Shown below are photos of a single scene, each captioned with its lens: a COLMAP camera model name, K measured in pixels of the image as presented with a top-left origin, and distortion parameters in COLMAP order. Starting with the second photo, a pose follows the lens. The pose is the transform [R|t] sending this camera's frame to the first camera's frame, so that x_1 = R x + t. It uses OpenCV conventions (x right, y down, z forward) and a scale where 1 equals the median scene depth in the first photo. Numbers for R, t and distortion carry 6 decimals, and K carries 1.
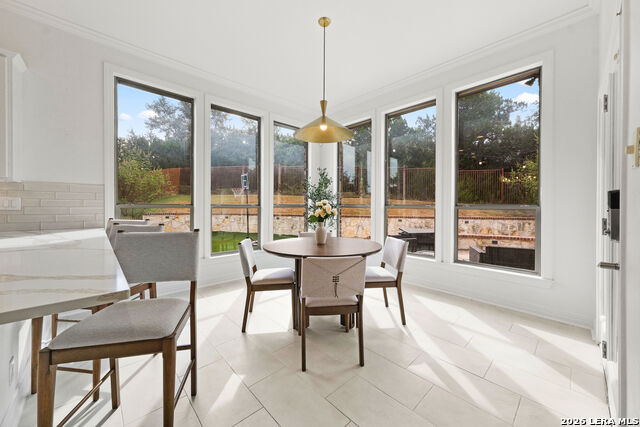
lens RADIAL K [[240.0, 0, 320.0], [0, 240.0, 213.5], [0, 0, 1]] dist [-0.000115, 0.000002]
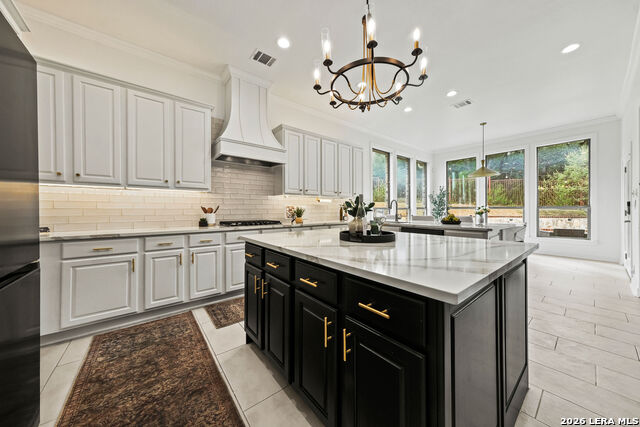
lens RADIAL K [[218.8, 0, 320.0], [0, 218.8, 213.5], [0, 0, 1]] dist [0.000272, -0.000028]
pose [[0.997070, -0.005456, -0.076297, -1.188953], [0.004511, 0.999911, -0.012554, 0.039319], [0.076359, 0.012173, 0.997006, -0.994297]]
